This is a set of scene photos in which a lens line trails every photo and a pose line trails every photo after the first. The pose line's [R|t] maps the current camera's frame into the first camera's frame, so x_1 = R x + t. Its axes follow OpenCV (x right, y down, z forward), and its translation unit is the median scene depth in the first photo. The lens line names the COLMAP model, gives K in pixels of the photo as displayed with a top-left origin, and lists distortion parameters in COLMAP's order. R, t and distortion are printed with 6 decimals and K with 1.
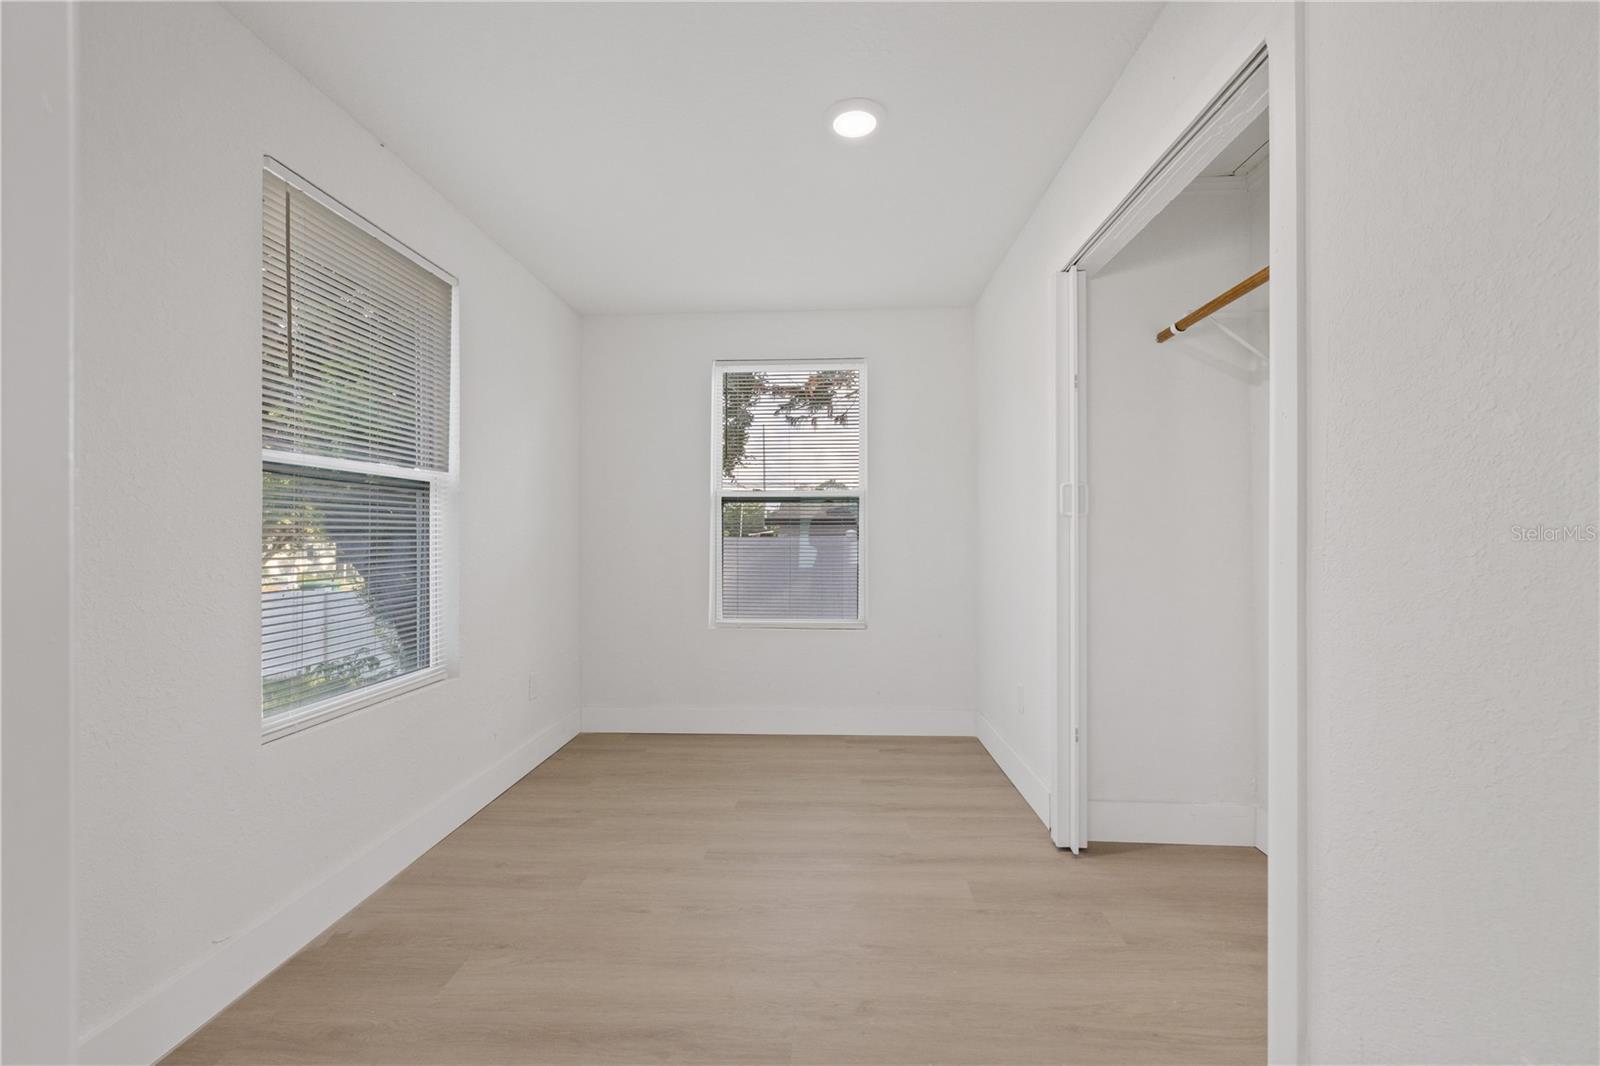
lens RADIAL K [[676.5, 0, 800.0], [0, 676.5, 533.0], [0, 0, 1]] dist [-0.001832, -0.000754]
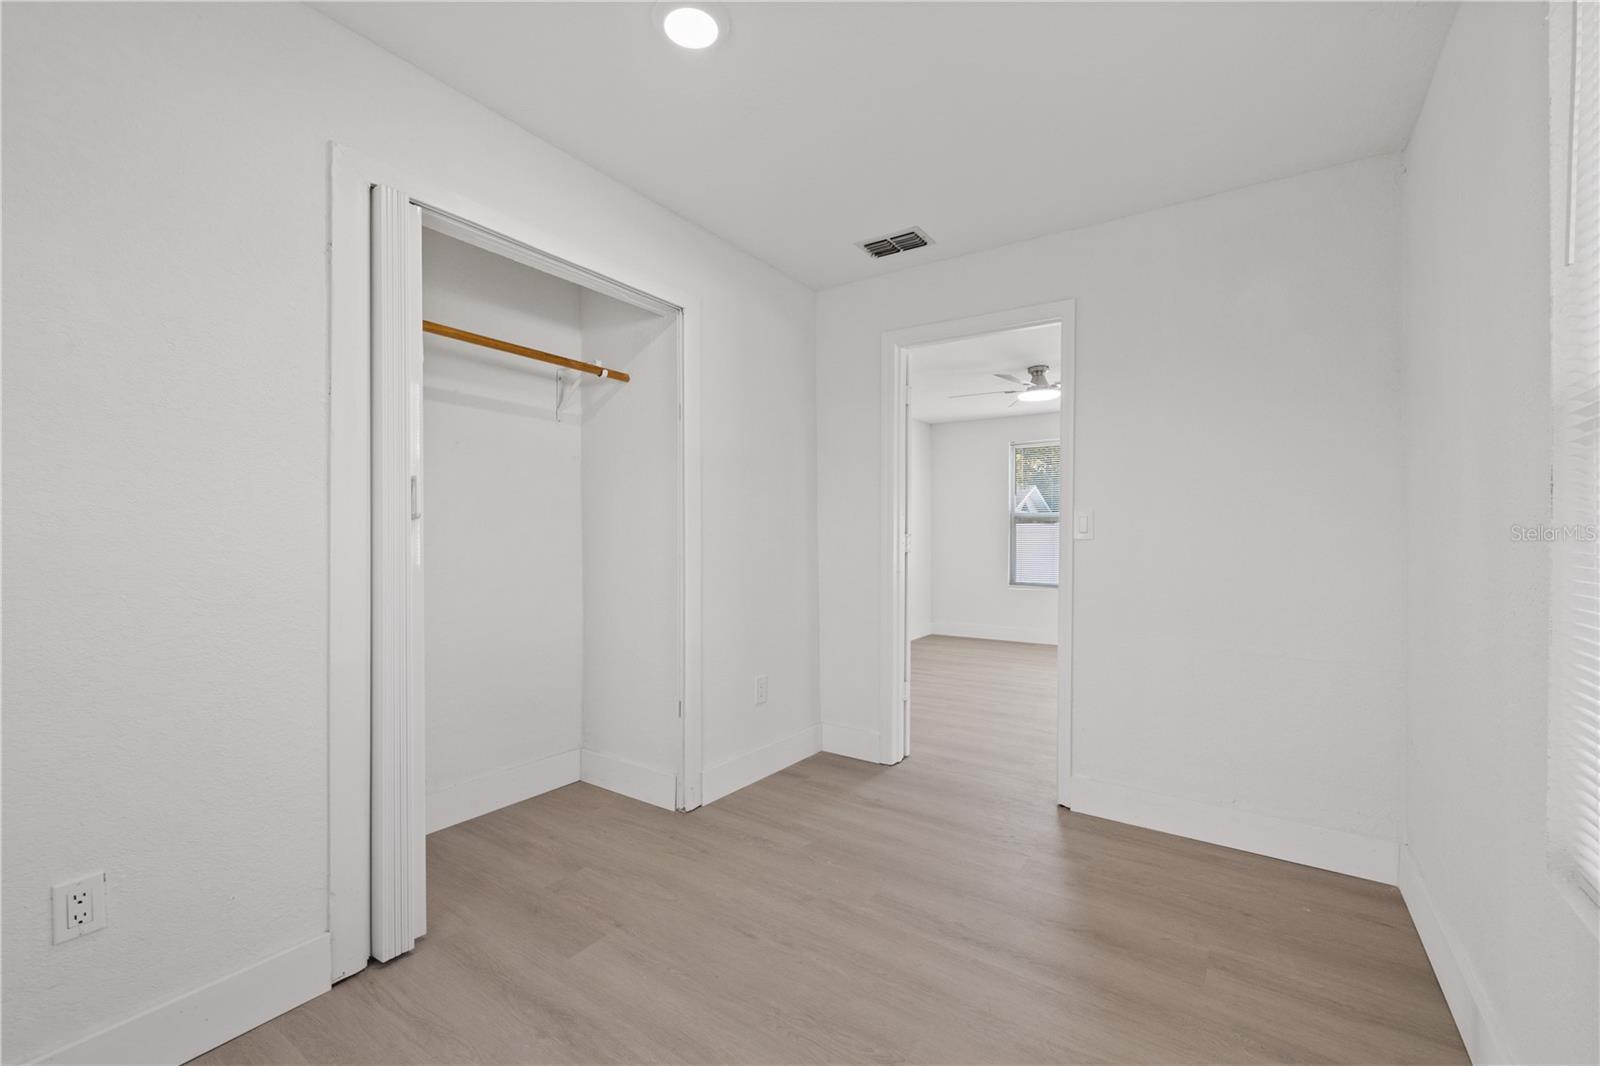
lens RADIAL K [[676.5, 0, 800.0], [0, 676.5, 533.0], [0, 0, 1]] dist [-0.001832, -0.000754]
pose [[-0.852394, 0.000530, 0.522900, -0.472962], [-0.002461, 0.999984, -0.005025, -0.005894], [-0.522894, -0.005570, -0.852379, 1.712289]]
